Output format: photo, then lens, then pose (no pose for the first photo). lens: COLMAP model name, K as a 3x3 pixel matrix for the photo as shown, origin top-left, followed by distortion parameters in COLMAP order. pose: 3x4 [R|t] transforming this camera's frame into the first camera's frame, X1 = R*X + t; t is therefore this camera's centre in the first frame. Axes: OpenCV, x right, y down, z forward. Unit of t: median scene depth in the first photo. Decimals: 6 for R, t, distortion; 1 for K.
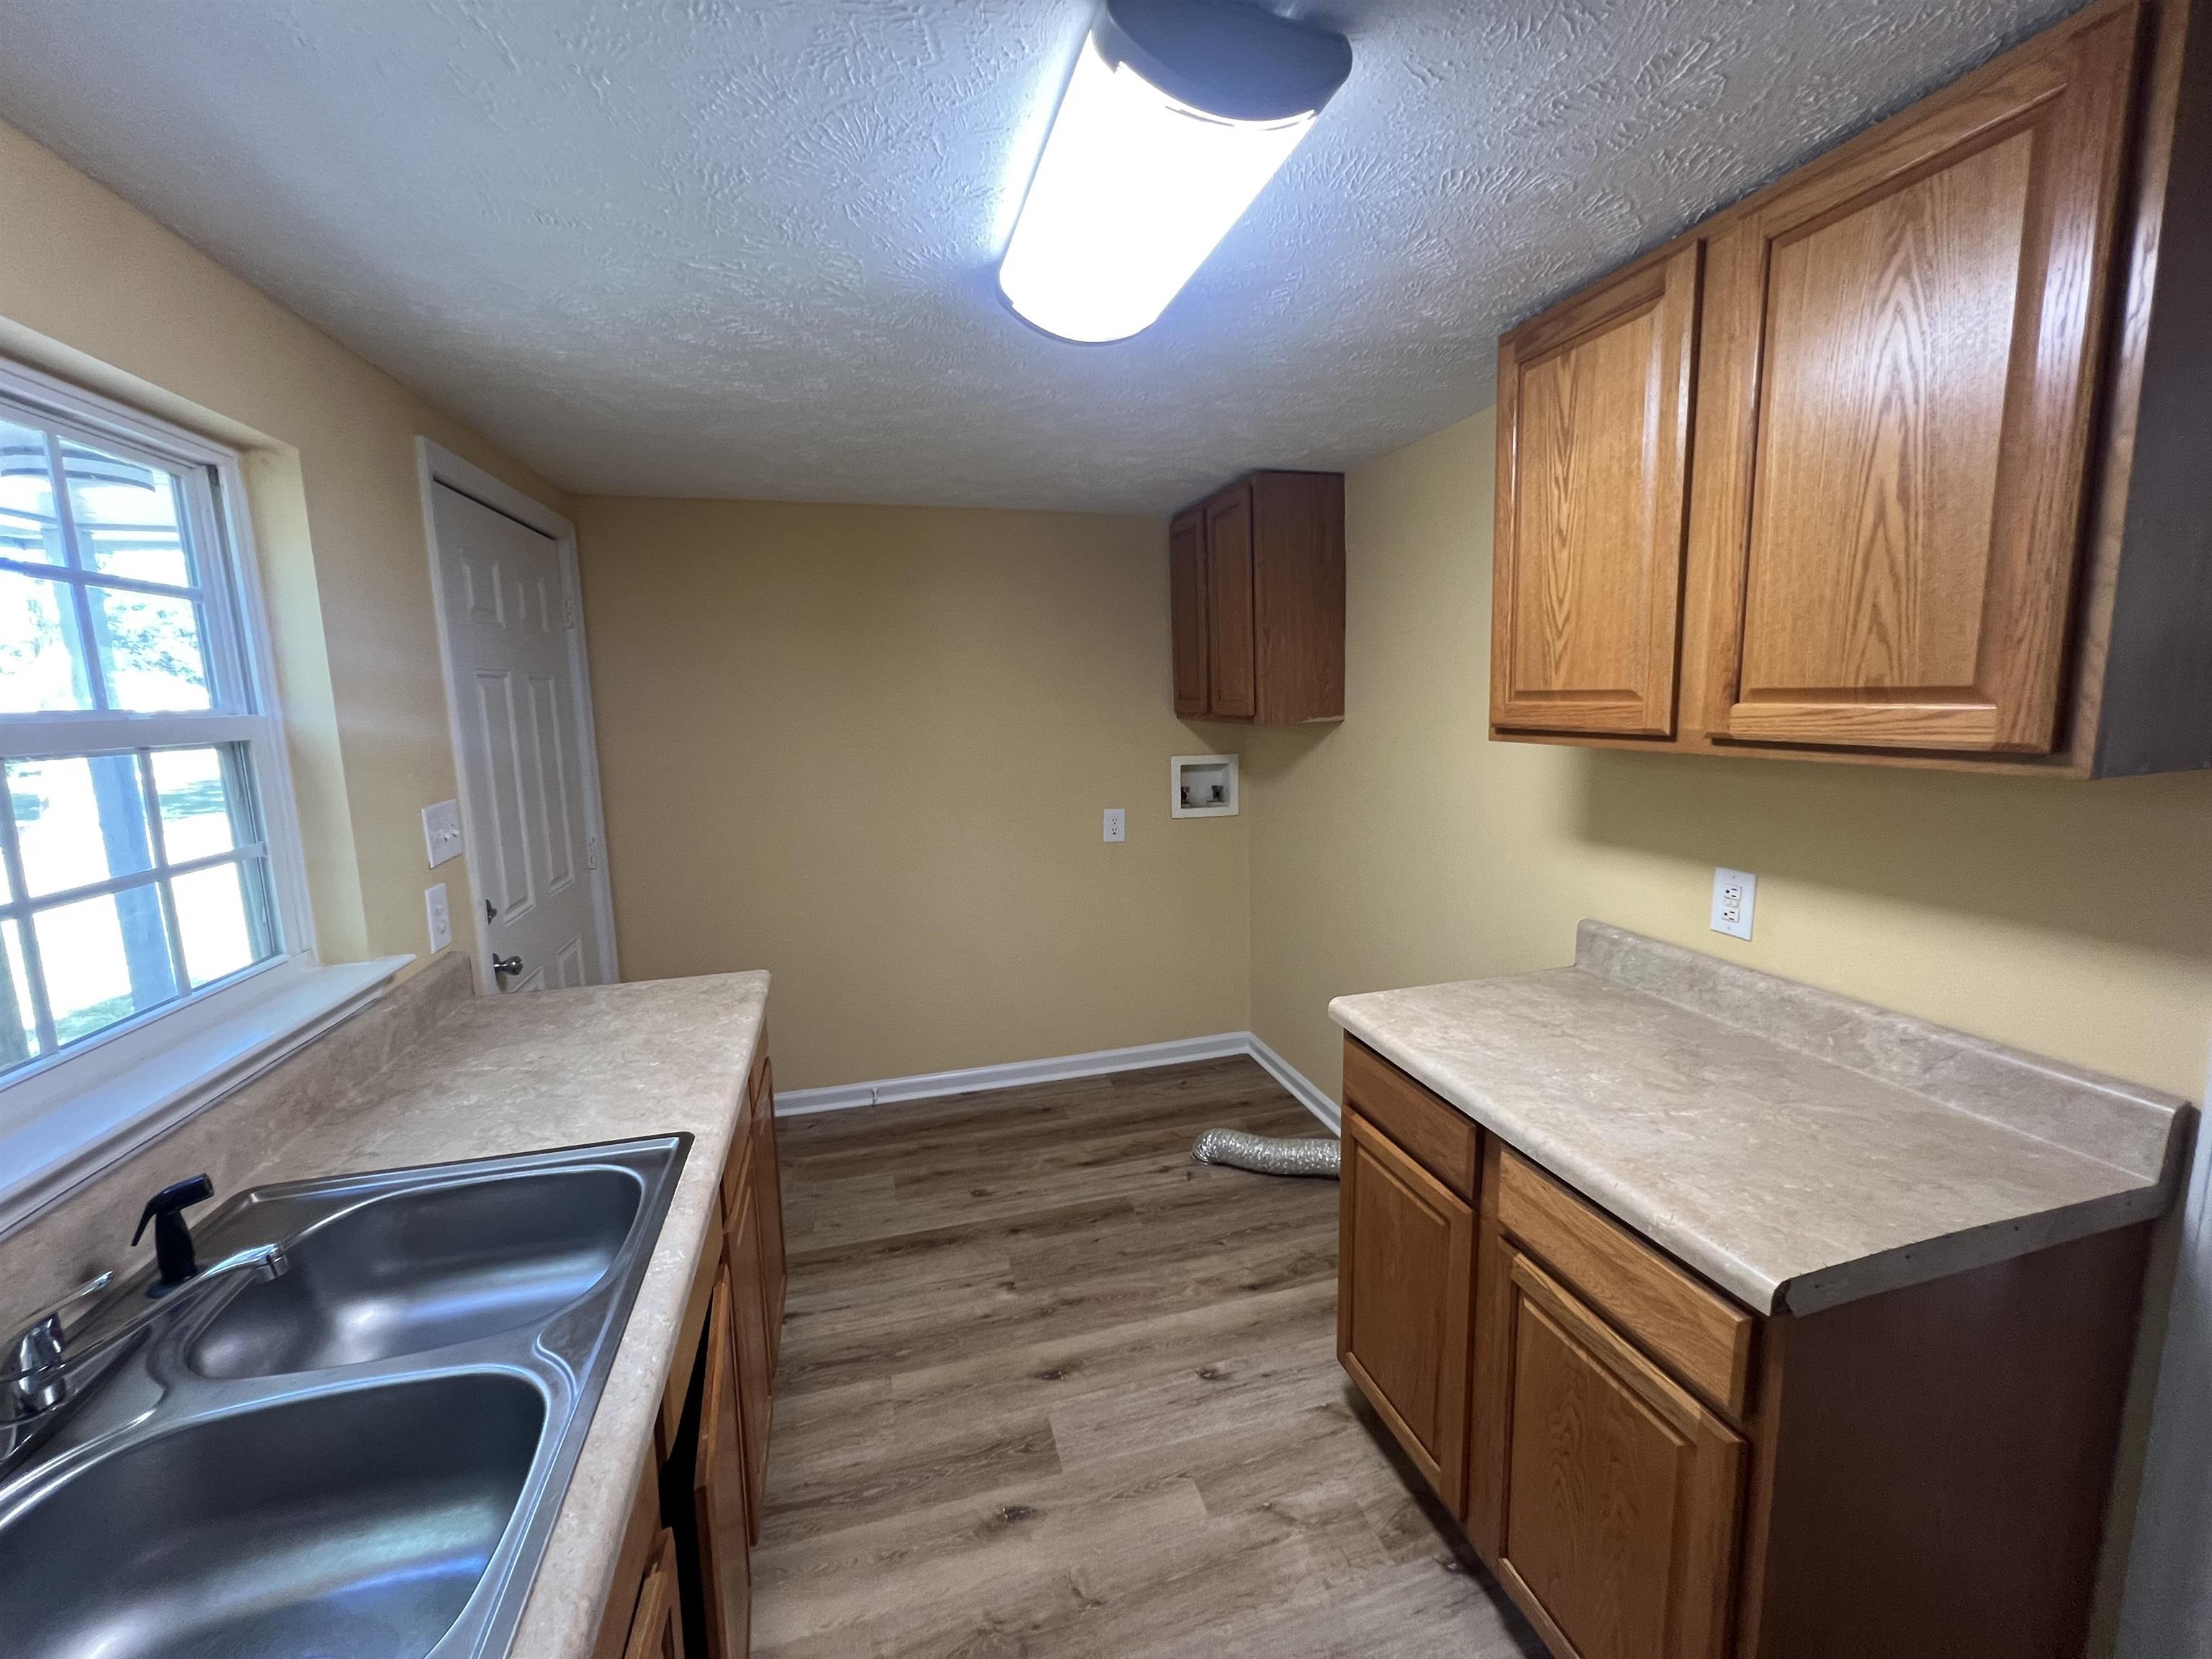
lens RADIAL K [[902.6, 0, 1110.7], [0, 902.6, 822.5], [0, 0, 1]] dist [0.002793, 0.000025]
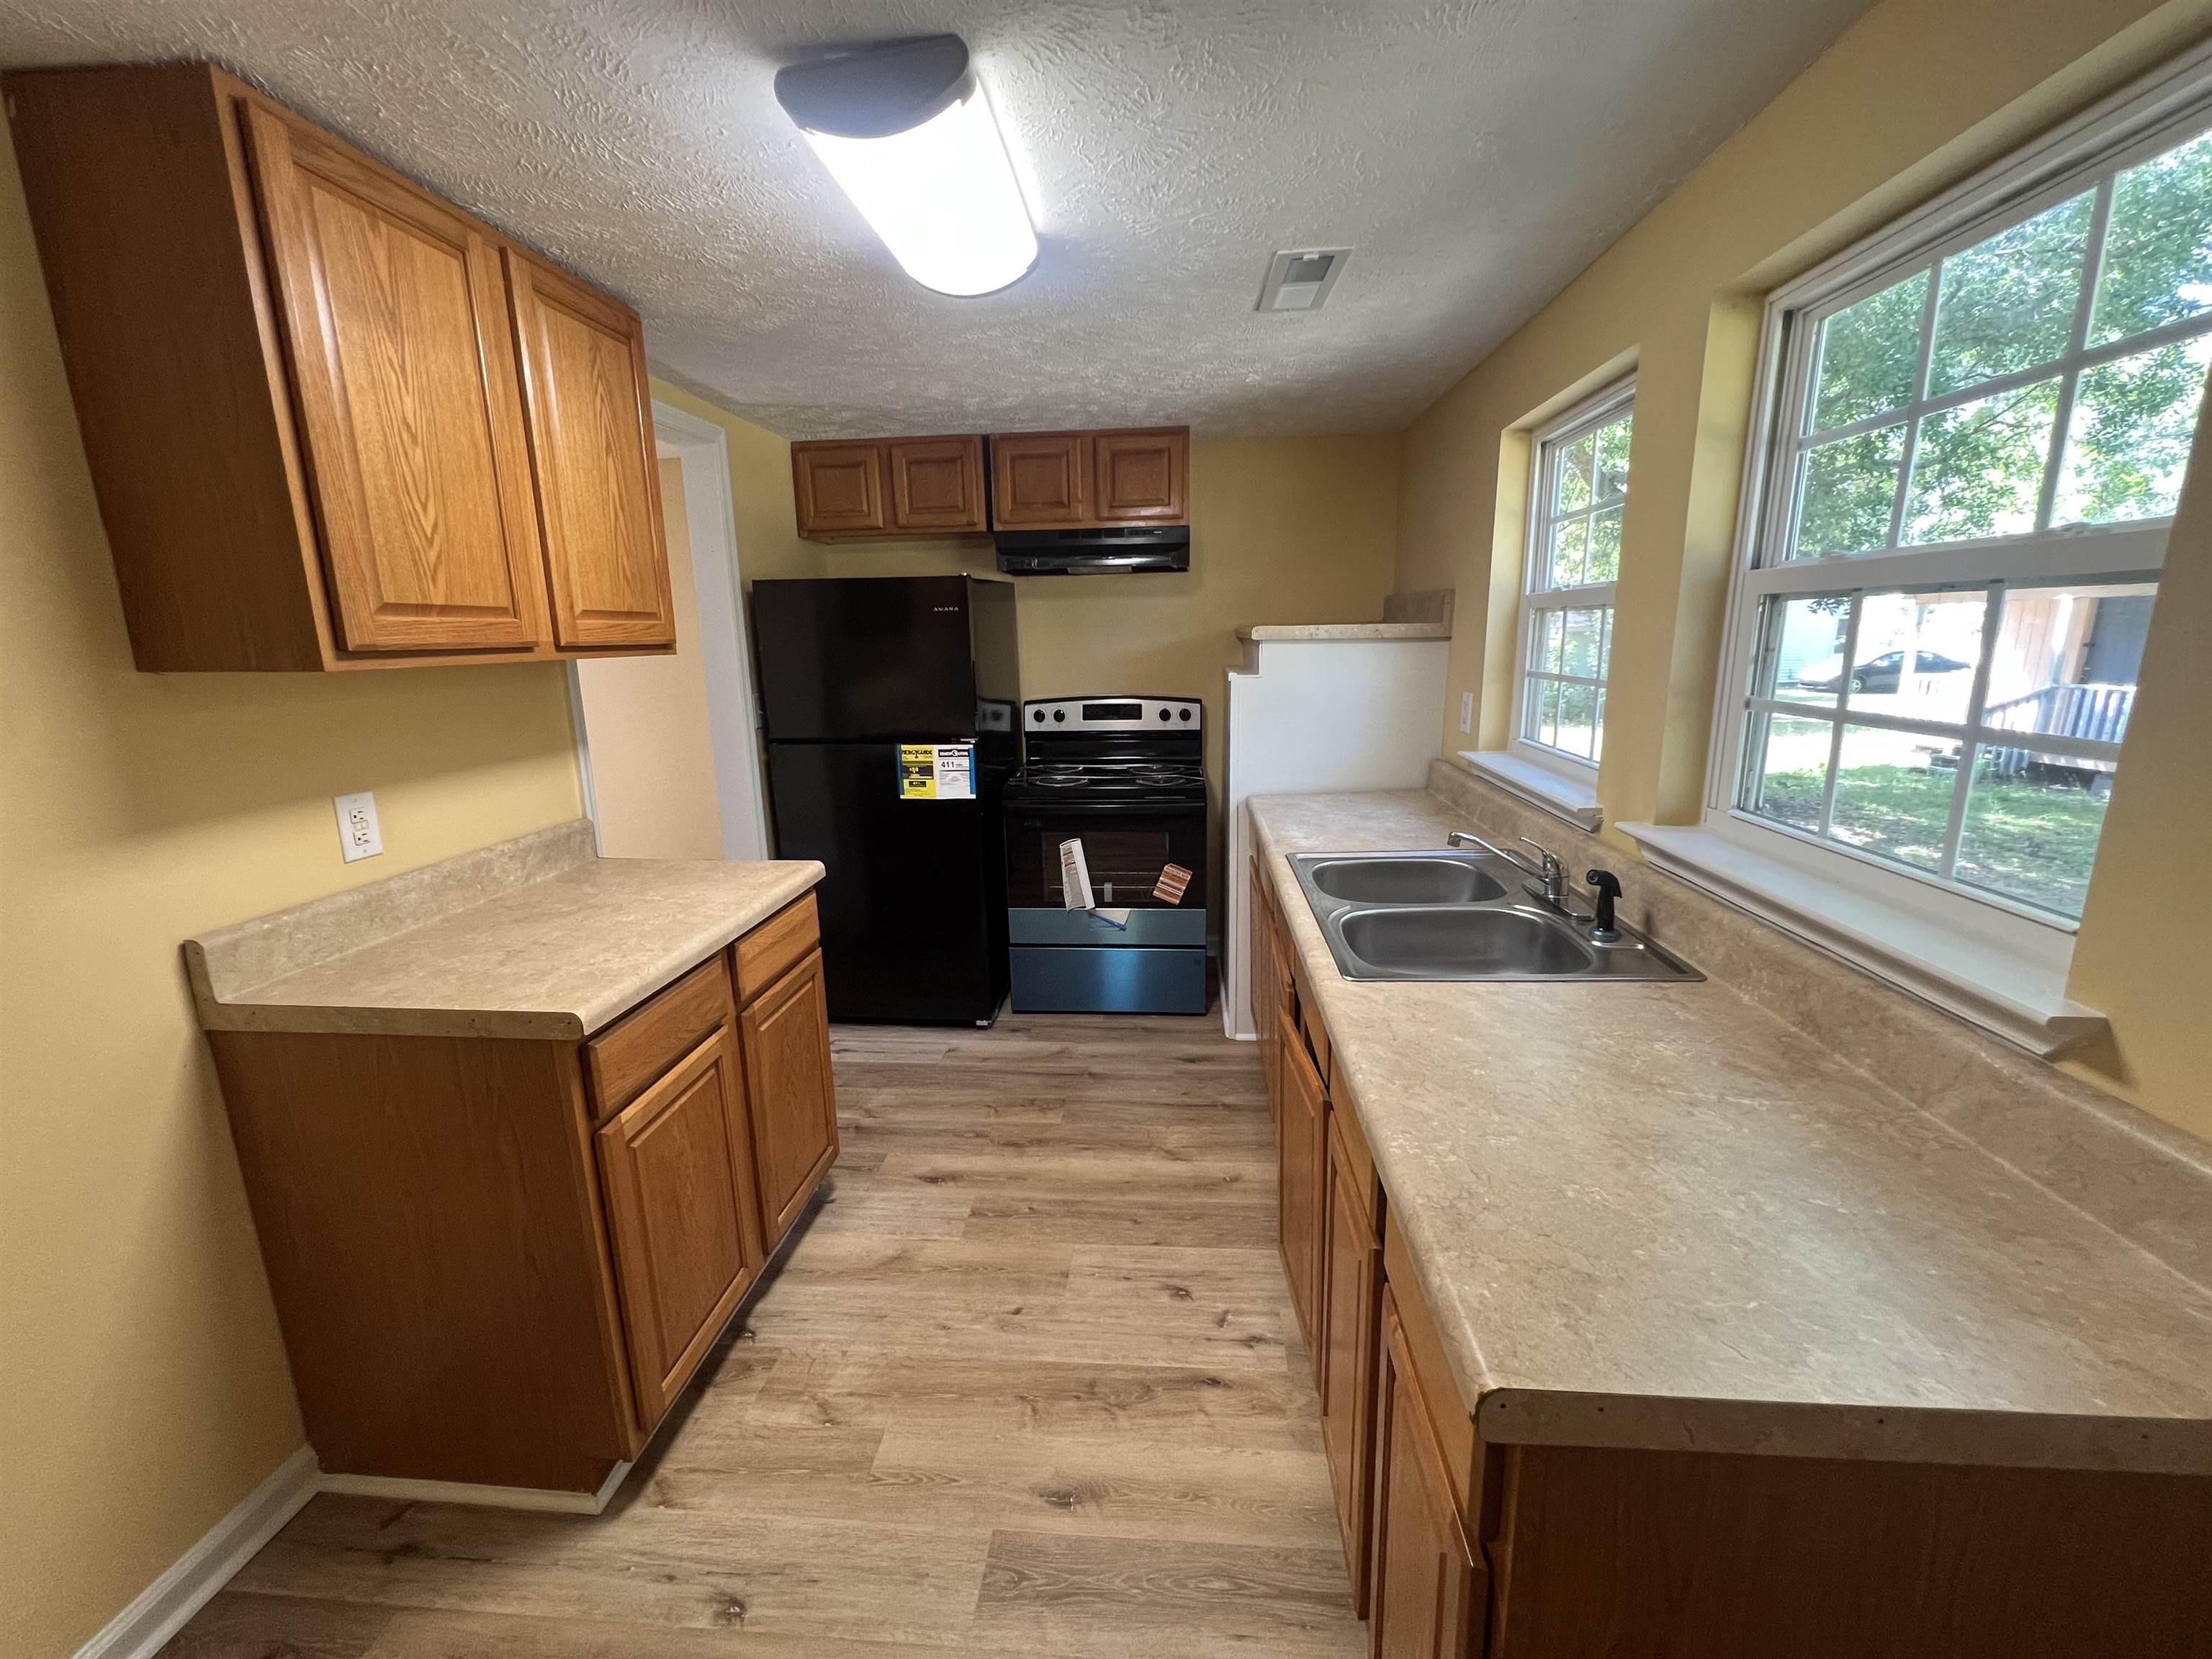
lens RADIAL K [[902.6, 0, 1110.6], [0, 902.6, 824.6], [0, 0, 1]] dist [0.002793, 0.000025]
pose [[-0.936799, -0.029381, 0.348631, -0.483508], [0.092825, 0.939883, 0.328637, -0.177070], [-0.337328, 0.340229, -0.877755, 1.675073]]
